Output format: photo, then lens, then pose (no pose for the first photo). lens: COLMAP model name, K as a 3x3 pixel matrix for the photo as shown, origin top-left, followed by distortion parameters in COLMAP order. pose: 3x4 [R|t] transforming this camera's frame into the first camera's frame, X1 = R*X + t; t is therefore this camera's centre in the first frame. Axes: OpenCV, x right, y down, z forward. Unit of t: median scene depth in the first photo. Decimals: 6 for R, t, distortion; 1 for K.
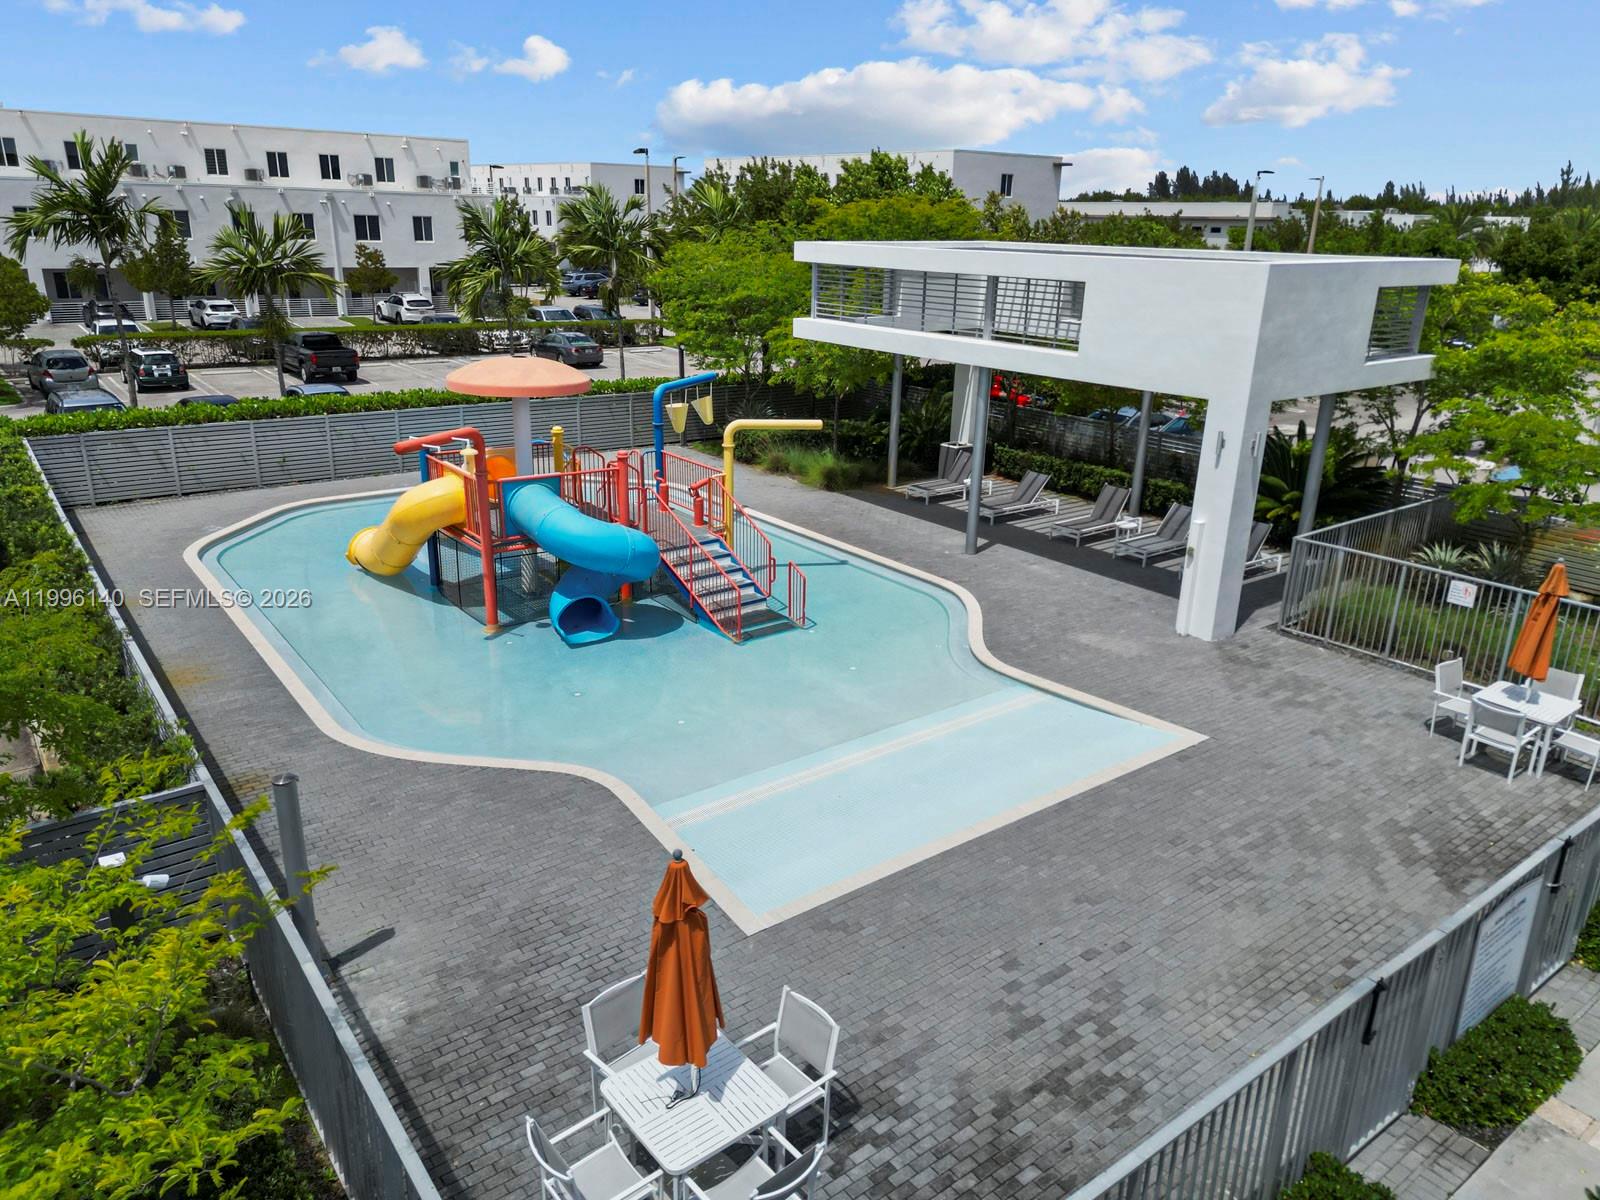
lens RADIAL K [[1126.6, 0, 800.4], [0, 1126.6, 600.5], [0, 0, 1]] dist [0.007771, -0.001993]
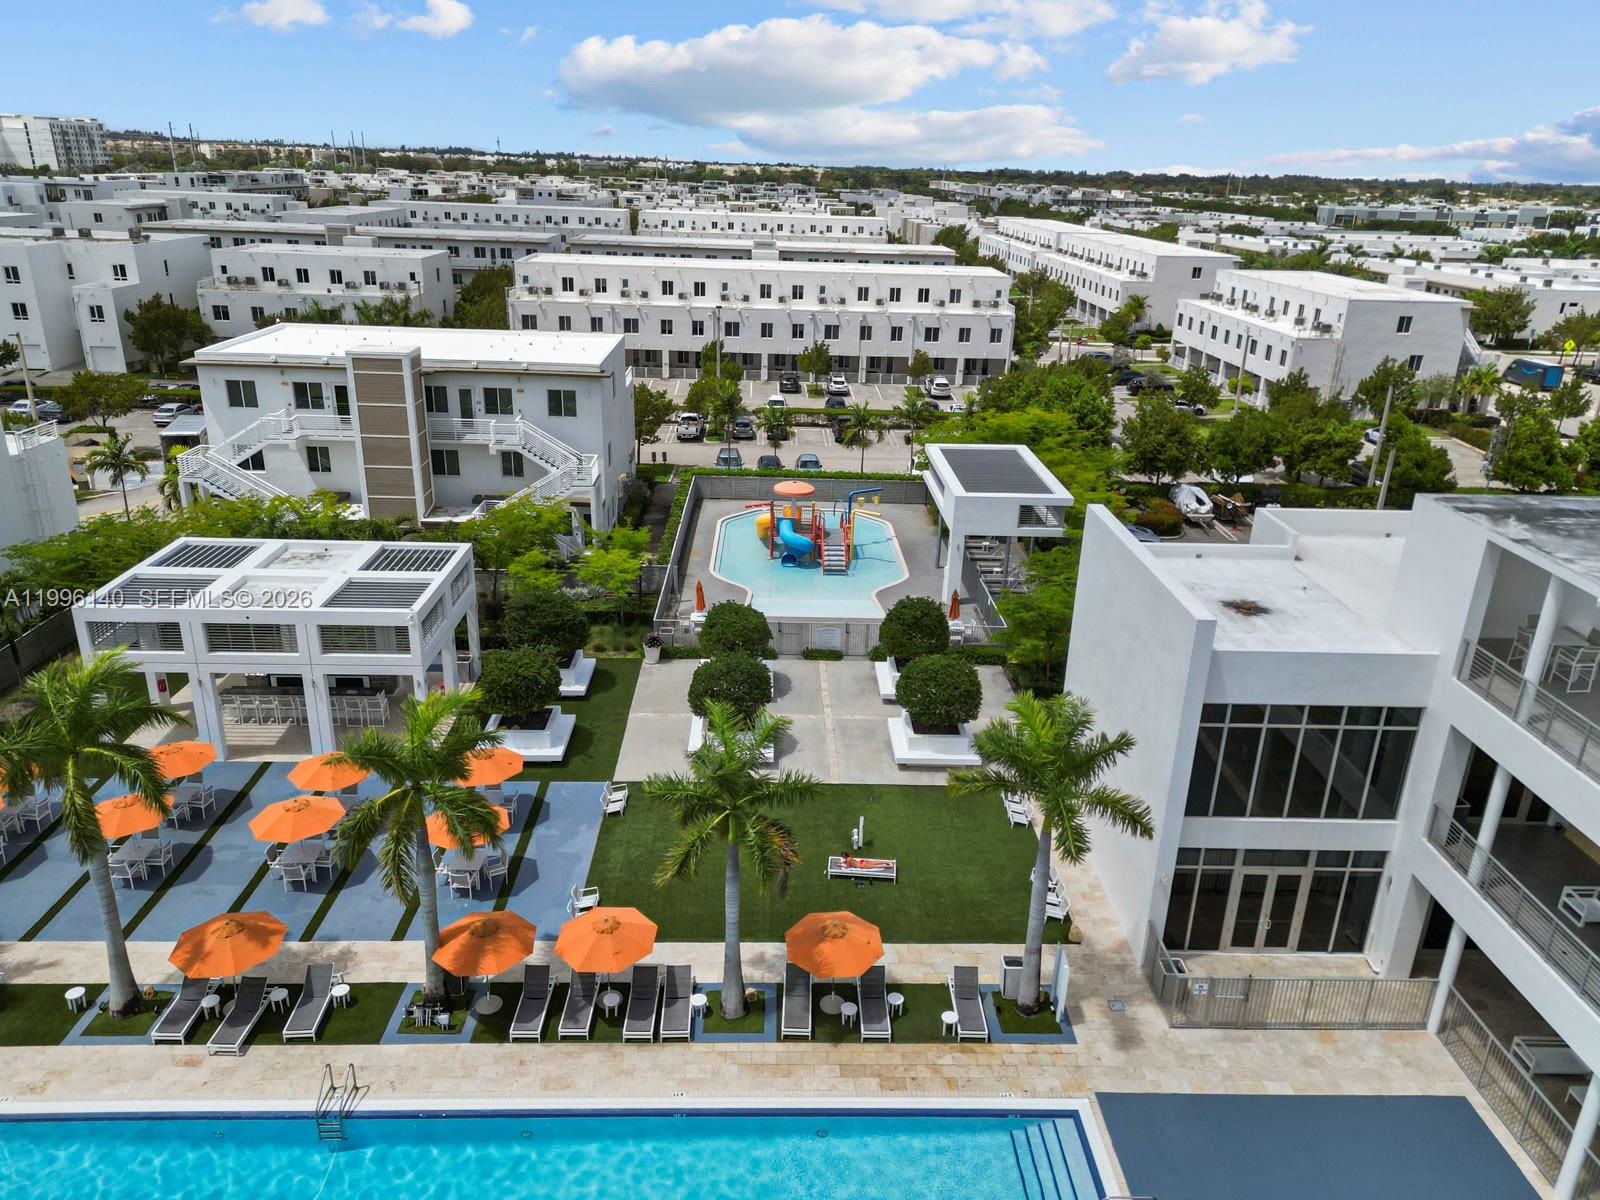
lens RADIAL K [[1126.6, 0, 801.4], [0, 1126.6, 598.3], [0, 0, 1]] dist [0.007771, -0.001993]
pose [[0.808583, 0.211879, -0.548908, 0.482898], [-0.196229, 0.976609, 0.087913, -0.049301], [0.554696, 0.036627, 0.831247, -0.523333]]
